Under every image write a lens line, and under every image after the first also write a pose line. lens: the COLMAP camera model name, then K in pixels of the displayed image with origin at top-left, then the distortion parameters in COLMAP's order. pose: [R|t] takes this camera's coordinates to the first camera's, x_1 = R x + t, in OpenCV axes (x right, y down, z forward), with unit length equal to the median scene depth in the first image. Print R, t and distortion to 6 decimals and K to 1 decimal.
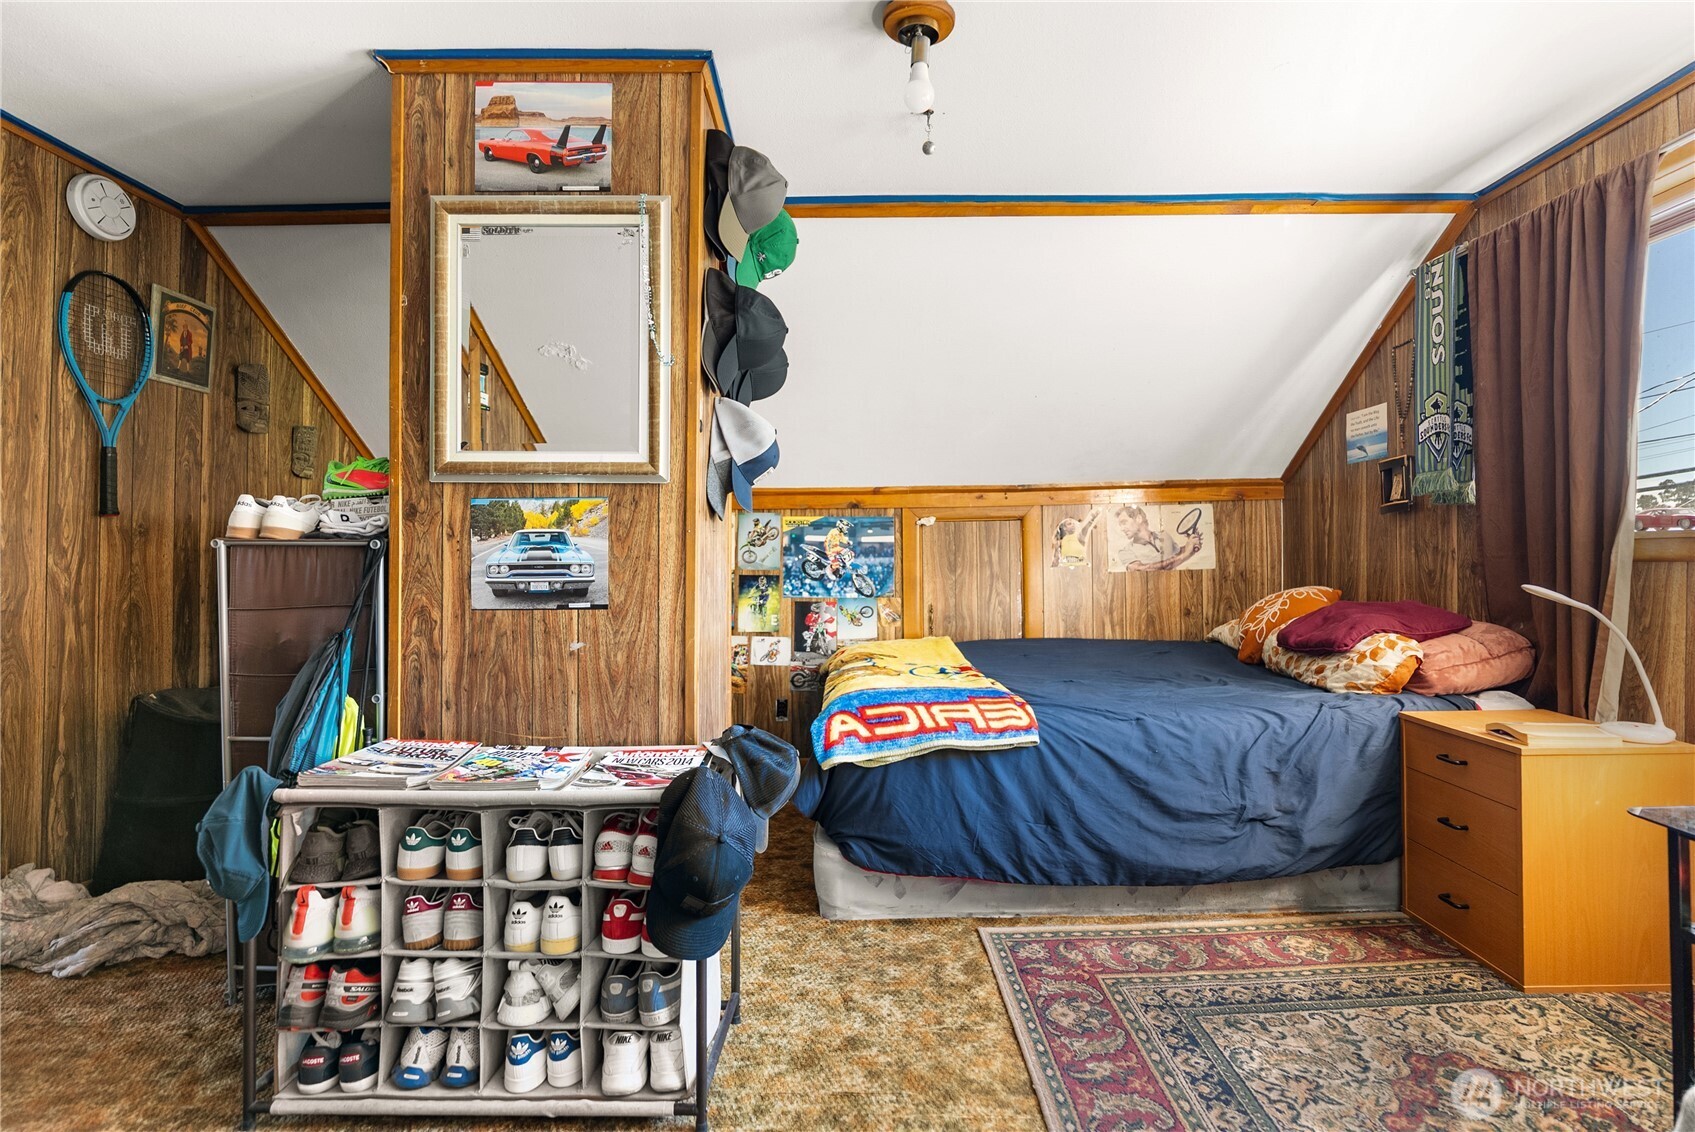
lens RADIAL K [[799.0, 0, 841.3], [0, 799.0, 543.0], [0, 0, 1]] dist [0.001206, -0.000381]
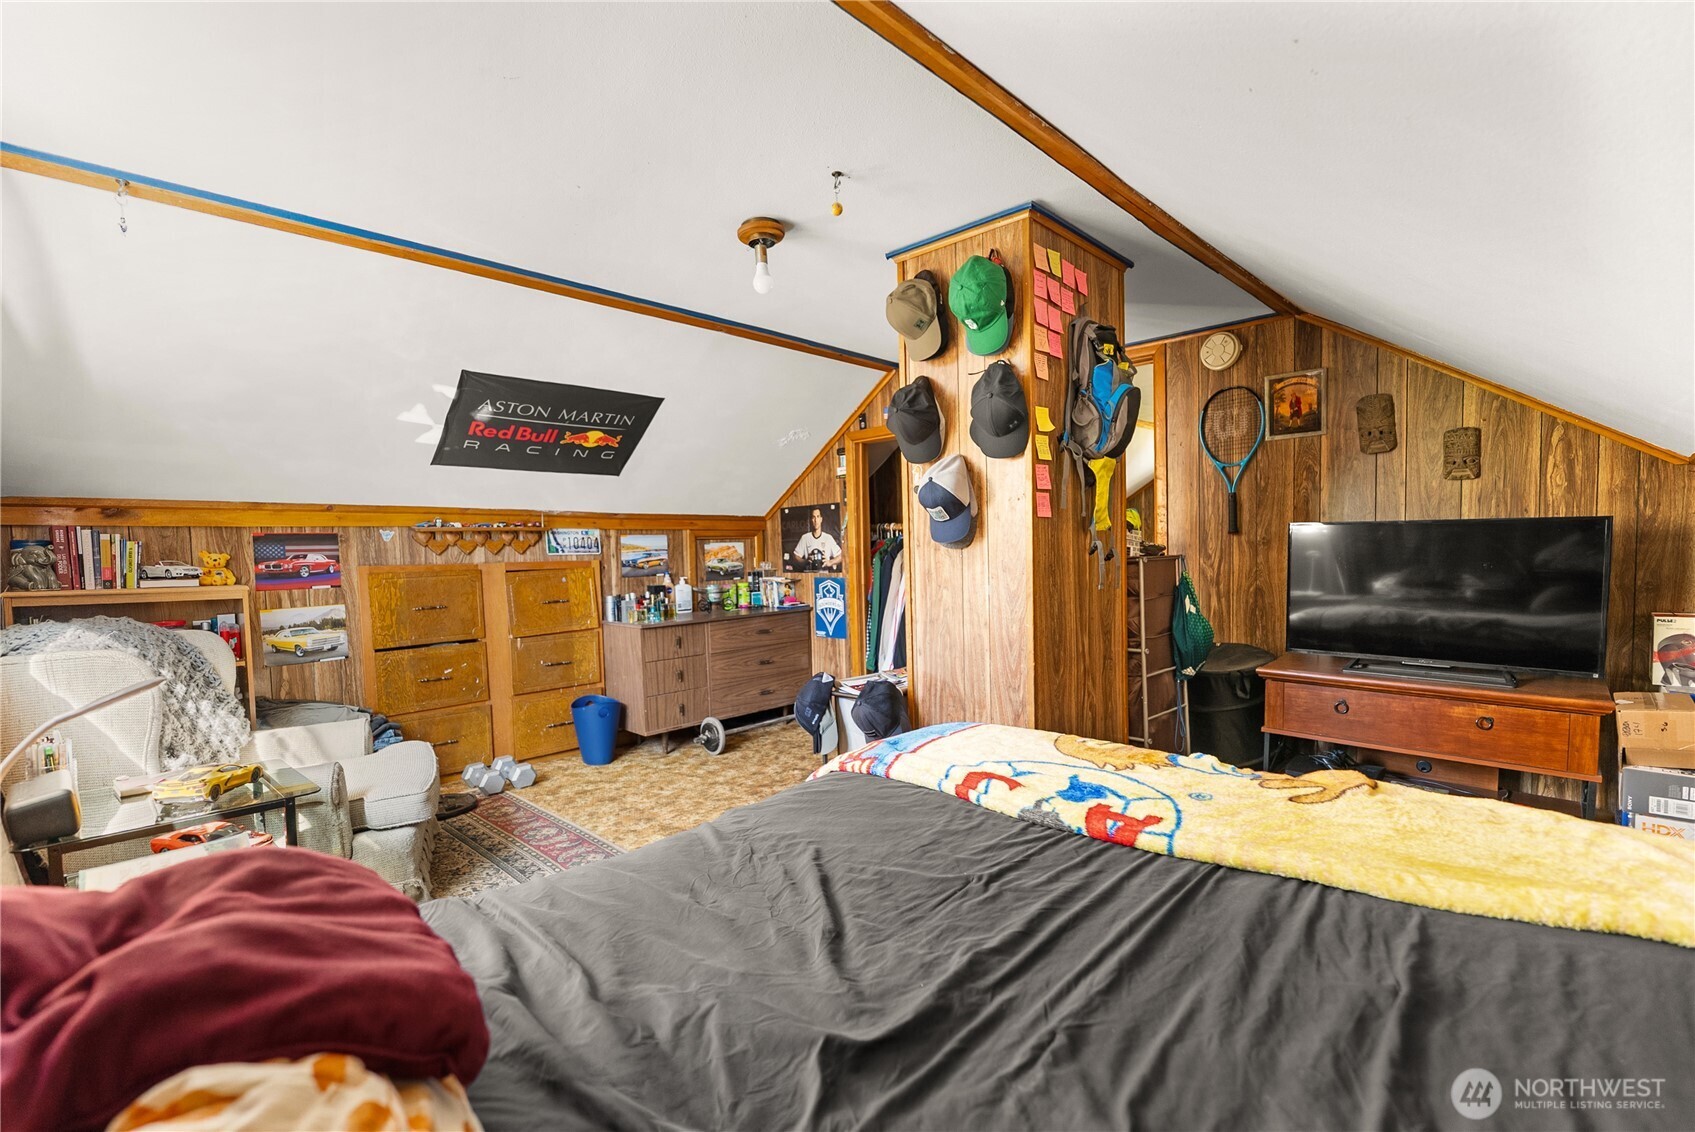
lens RADIAL K [[726.6, 0, 851.4], [0, 726.6, 589.8], [0, 0, 1]] dist [0.000662, -0.001466]
pose [[-0.673819, 0.059543, -0.736493, 0.734329], [0.040213, 0.998226, 0.043912, -0.016842], [0.737801, -0.000028, -0.675018, 1.422877]]
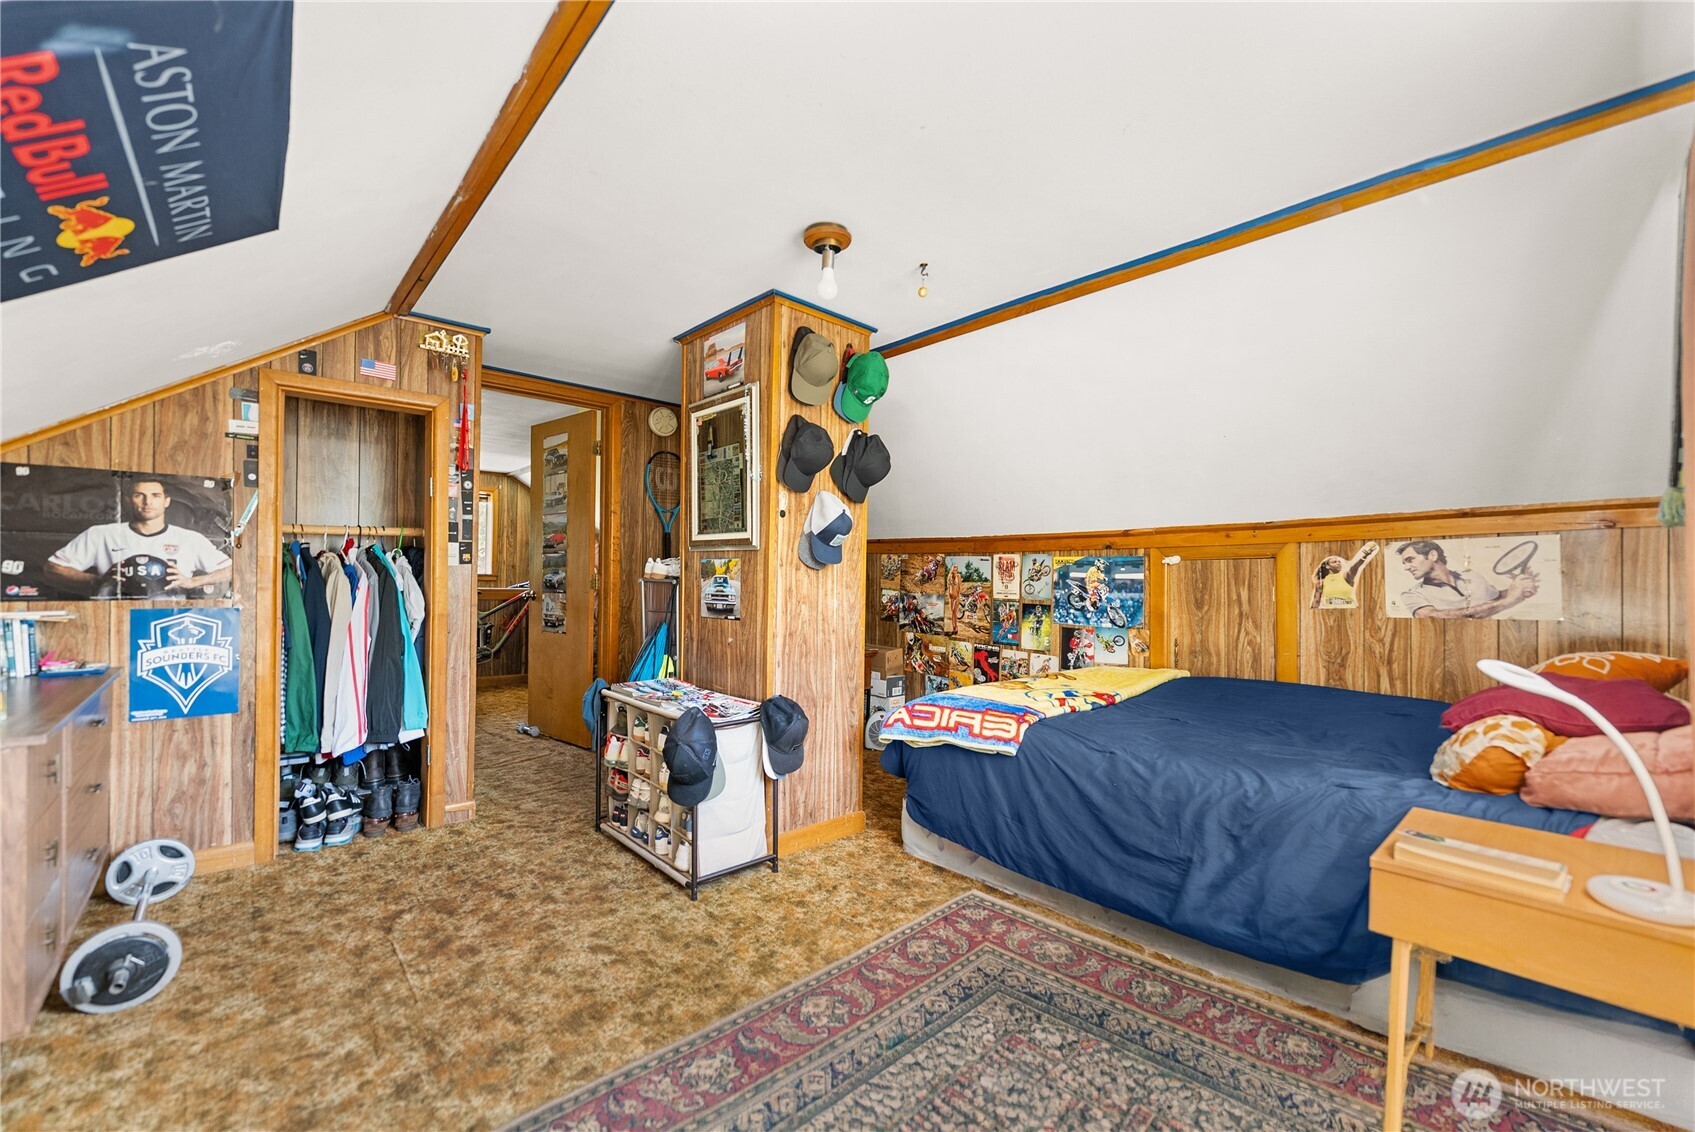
lens RADIAL K [[680.1, 0, 854.6], [0, 680.1, 573.8], [0, 0, 1]] dist [-0.002697, -0.000024]
pose [[0.685765, 0.008759, -0.727770, 0.749615], [-0.000632, 0.999934, 0.011439, -0.029881], [0.727822, -0.007384, 0.685726, 0.112511]]
